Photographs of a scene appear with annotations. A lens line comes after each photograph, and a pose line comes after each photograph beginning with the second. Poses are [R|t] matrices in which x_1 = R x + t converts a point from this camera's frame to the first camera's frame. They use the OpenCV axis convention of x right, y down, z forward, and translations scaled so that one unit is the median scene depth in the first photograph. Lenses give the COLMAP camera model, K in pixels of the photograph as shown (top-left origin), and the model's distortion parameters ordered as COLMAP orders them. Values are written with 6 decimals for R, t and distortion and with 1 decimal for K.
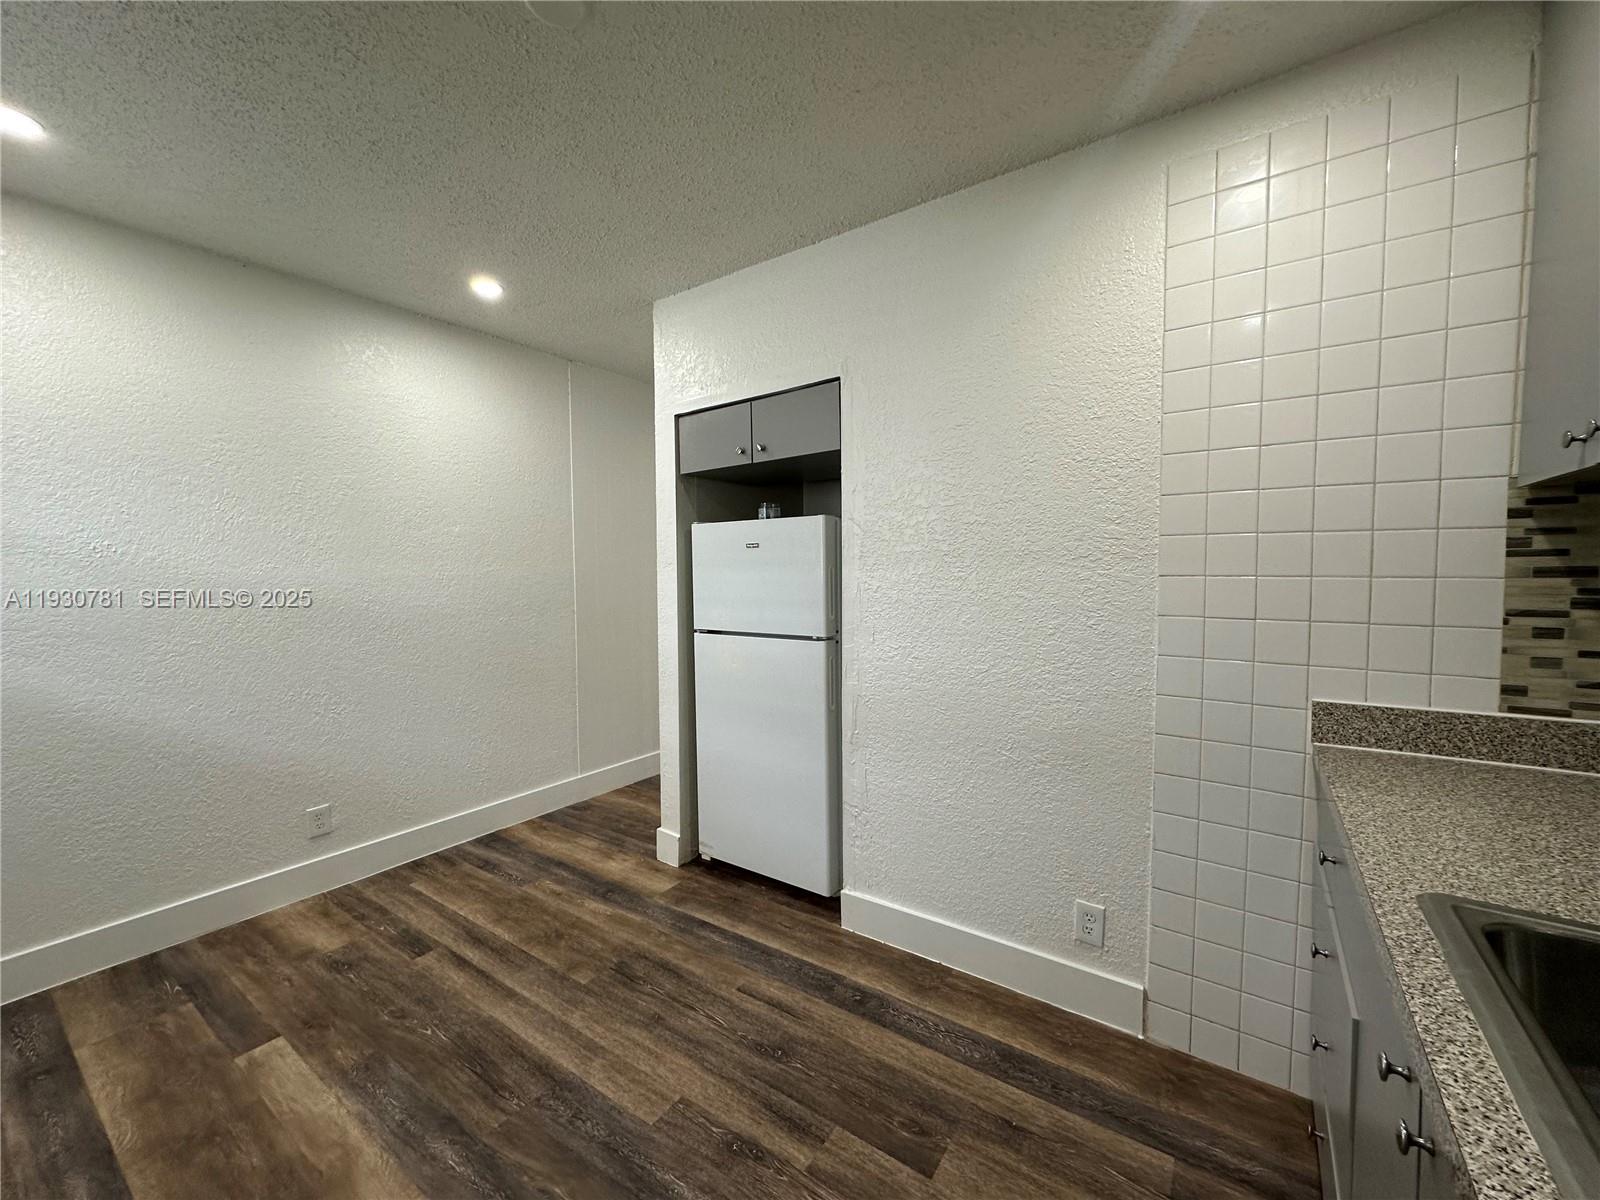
lens RADIAL K [[637.9, 0, 799.1], [0, 637.9, 598.9], [0, 0, 1]] dist [-0.003331, 0.000900]
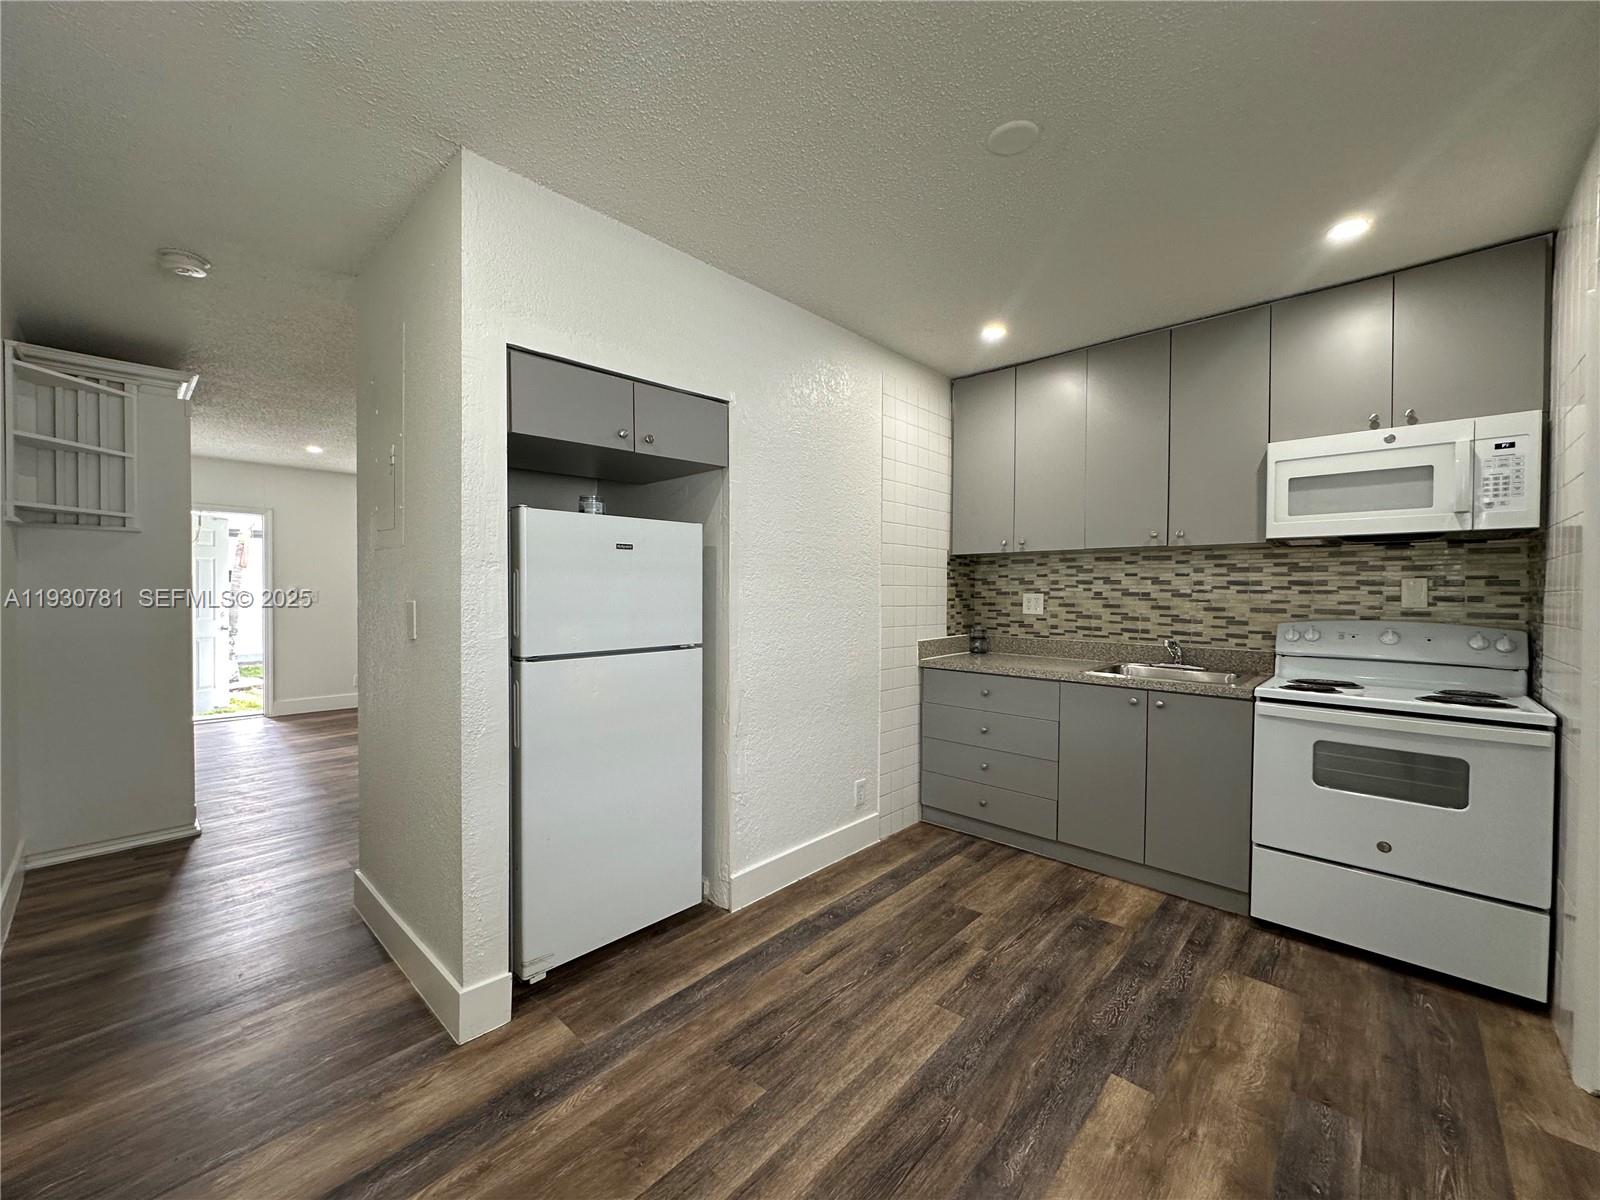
lens RADIAL K [[637.9, 0, 799.1], [0, 637.9, 598.9], [0, 0, 1]] dist [-0.003331, 0.000900]
pose [[0.135320, -0.004865, 0.990790, -1.287764], [0.042353, 0.999102, -0.000879, -0.004723], [-0.989896, 0.042081, 0.135405, 0.956483]]
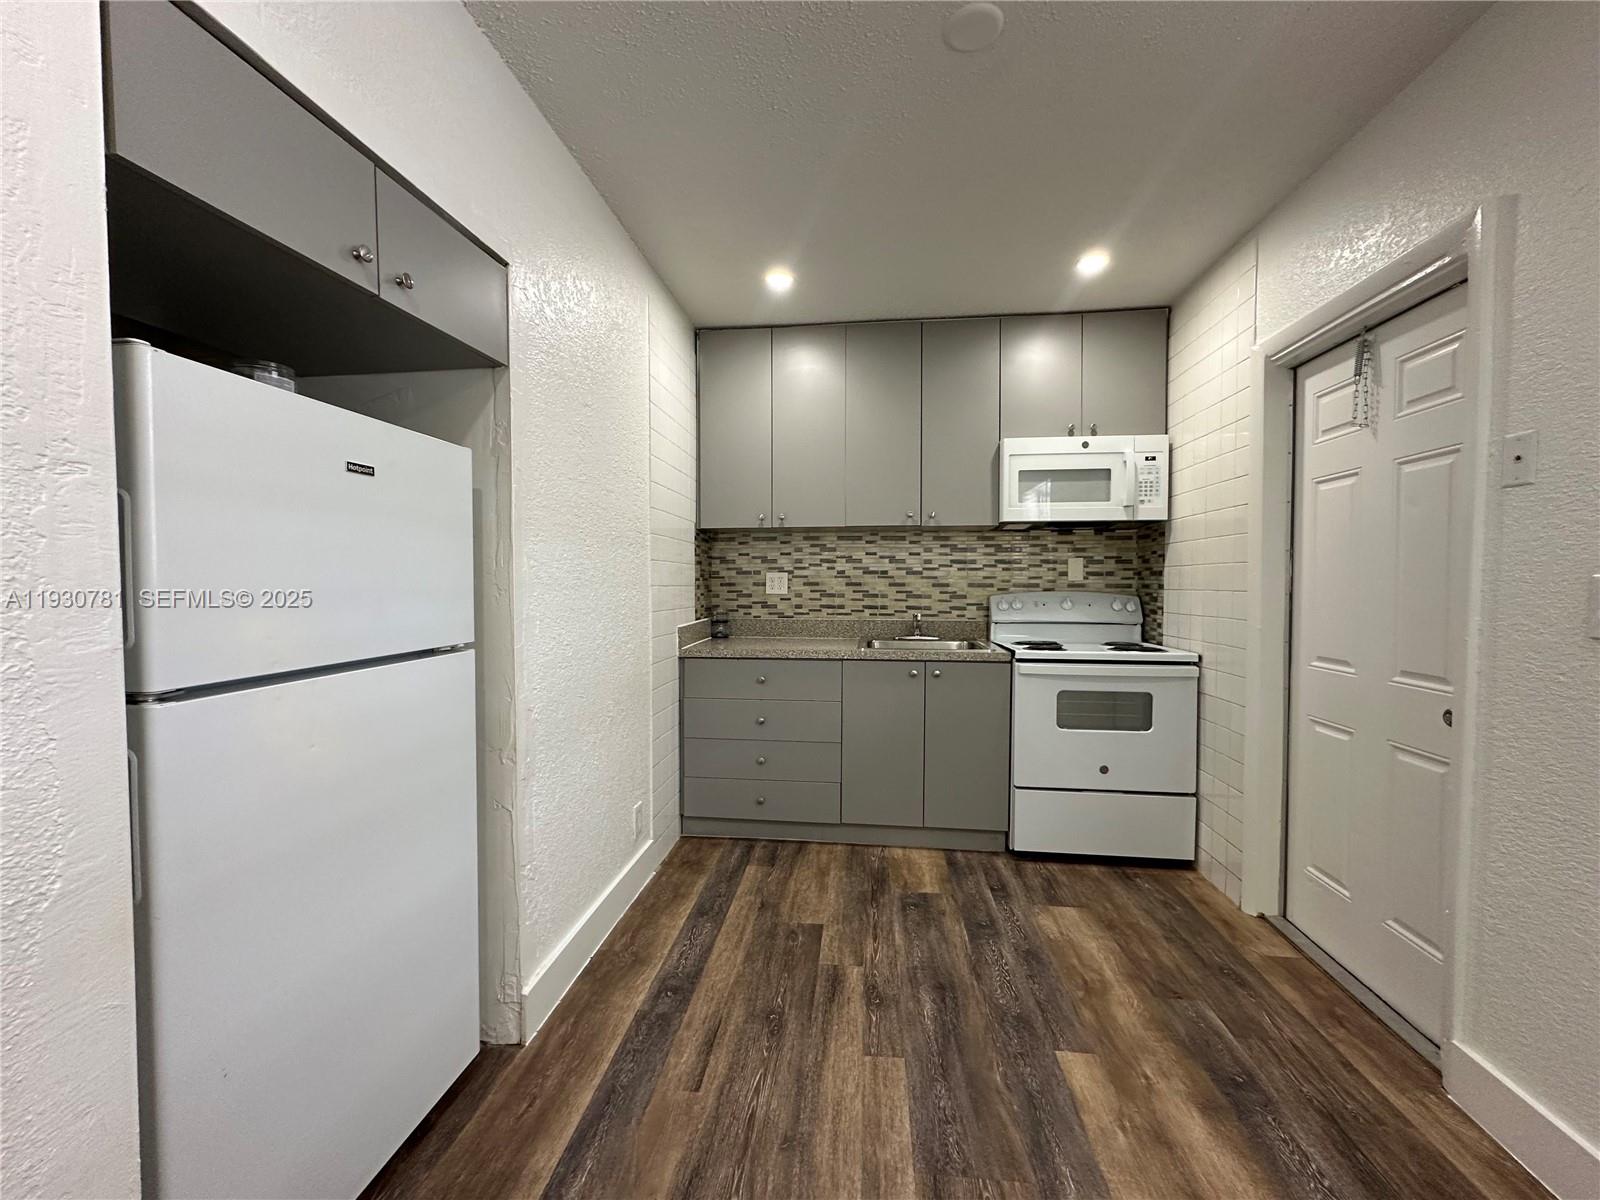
lens RADIAL K [[637.9, 0, 799.1], [0, 637.9, 598.9], [0, 0, 1]] dist [-0.003331, 0.000900]
pose [[-0.480936, -0.016004, 0.876610, -0.912459], [0.047078, 0.997920, 0.044047, 0.005855], [-0.875491, 0.062453, -0.479182, 1.380936]]
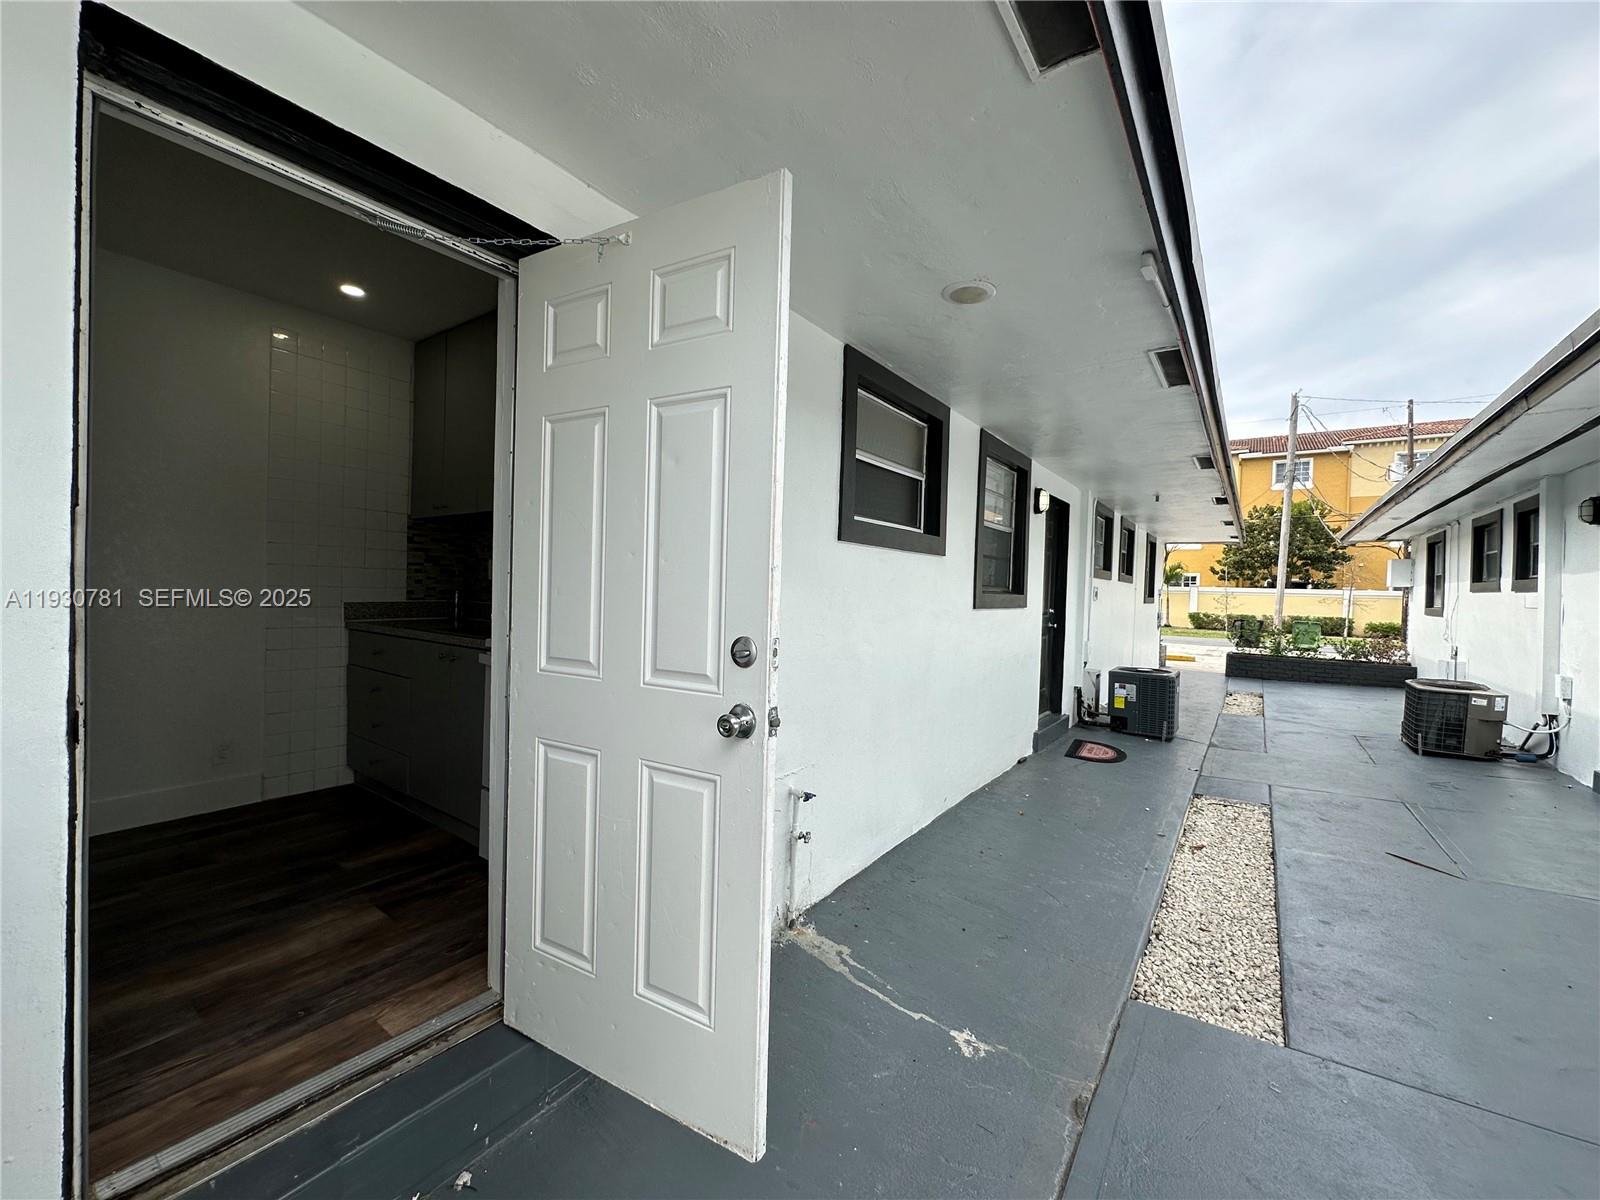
lens RADIAL K [[639.9, 0, 796.9], [0, 639.9, 599.2], [0, 0, 1]] dist [-0.005440, 0.000888]
pose [[0.007110, -0.008973, 0.999934, -1.232174], [0.020570, 0.999749, 0.008825, 0.140101], [-0.999763, 0.020505, 0.007293, -0.524917]]
